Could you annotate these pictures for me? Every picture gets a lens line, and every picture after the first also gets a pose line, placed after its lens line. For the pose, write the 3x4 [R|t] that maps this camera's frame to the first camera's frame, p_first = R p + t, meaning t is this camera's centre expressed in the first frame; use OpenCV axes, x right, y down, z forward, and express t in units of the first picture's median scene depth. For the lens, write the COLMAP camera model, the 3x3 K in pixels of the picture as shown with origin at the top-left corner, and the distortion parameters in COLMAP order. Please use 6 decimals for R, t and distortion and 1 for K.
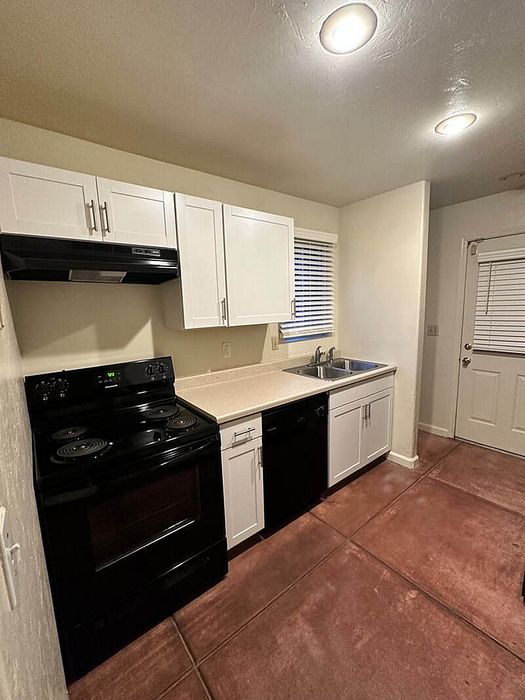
lens RADIAL K [[294.6, 0, 262.0], [0, 294.6, 350.2], [0, 0, 1]] dist [0.000338, -0.000068]
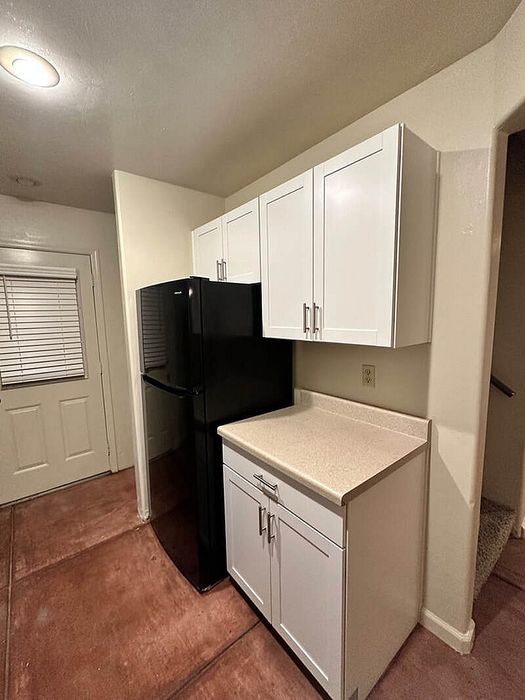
lens RADIAL K [[294.6, 0, 263.0], [0, 294.6, 350.9], [0, 0, 1]] dist [0.000338, -0.000068]
pose [[-0.015623, -0.083979, 0.996345, -0.077740], [0.170928, 0.981574, 0.085414, -0.050675], [-0.985160, 0.171638, -0.000980, 0.392669]]
